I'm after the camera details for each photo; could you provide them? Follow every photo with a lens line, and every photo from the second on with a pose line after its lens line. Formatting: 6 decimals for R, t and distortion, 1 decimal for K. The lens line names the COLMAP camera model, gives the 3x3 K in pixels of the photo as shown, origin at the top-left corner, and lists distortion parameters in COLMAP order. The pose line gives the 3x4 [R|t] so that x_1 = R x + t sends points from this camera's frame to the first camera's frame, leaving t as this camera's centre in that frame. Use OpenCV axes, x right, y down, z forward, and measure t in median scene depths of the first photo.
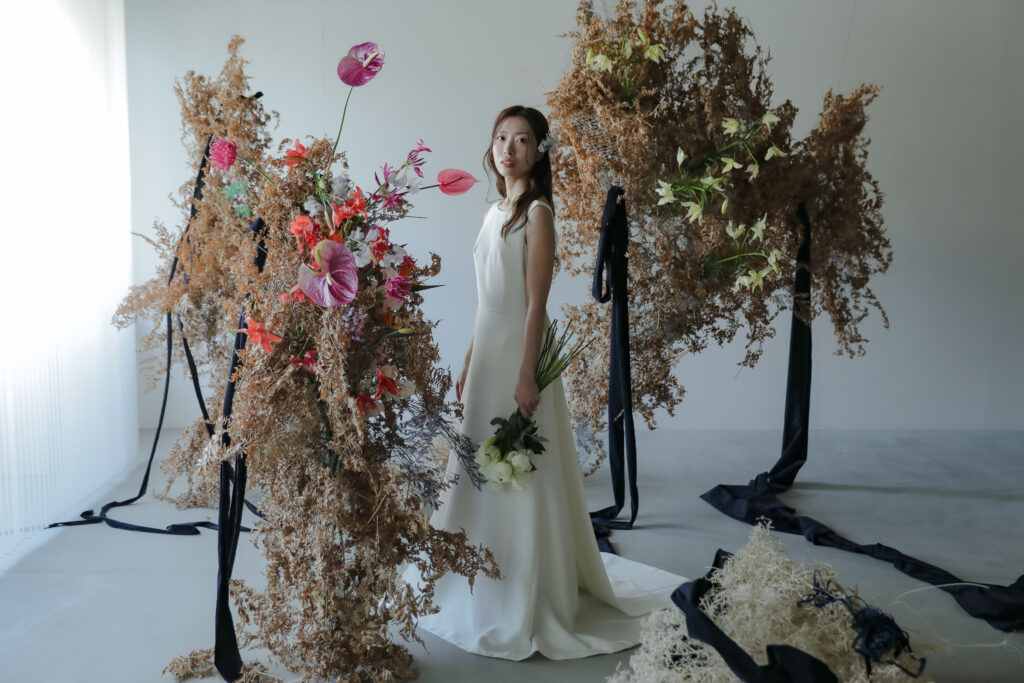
lens RADIAL K [[1259.0, 0, 545.5], [0, 1259.0, 318.2], [0, 0, 1]] dist [0.026100, 0.283062]
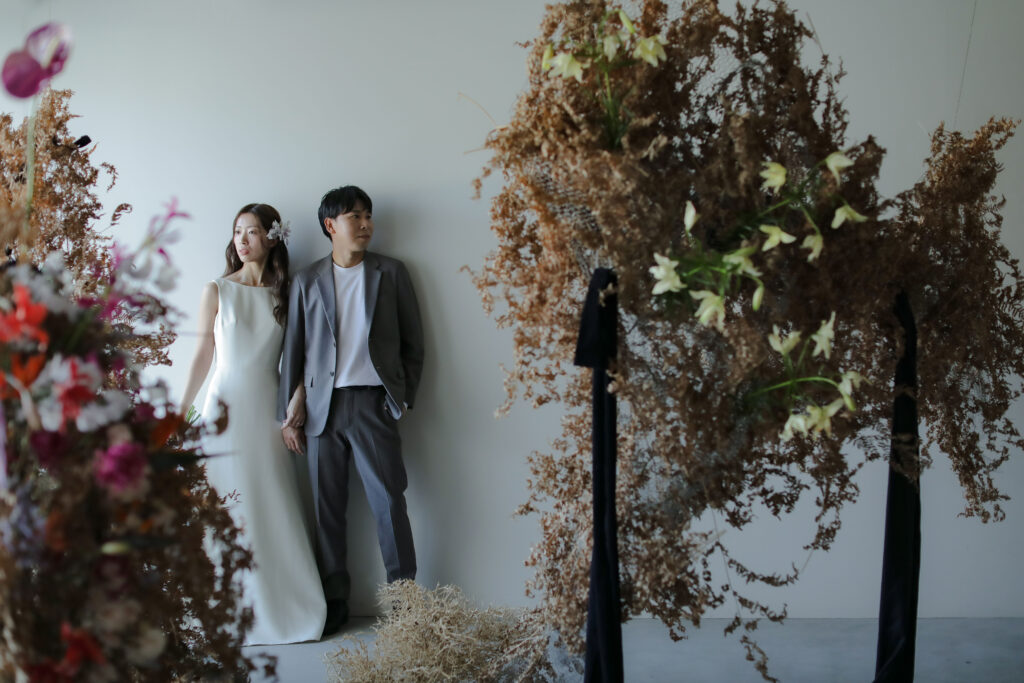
lens RADIAL K [[1681.6, 0, 512.0], [0, 1681.6, 341.5], [0, 0, 1]] dist [-0.051275, -0.073064]
pose [[0.999083, -0.005465, -0.042472, 0.041632], [0.002882, 0.998157, -0.060621, -0.015934], [0.042725, 0.060443, 0.997257, 0.136683]]
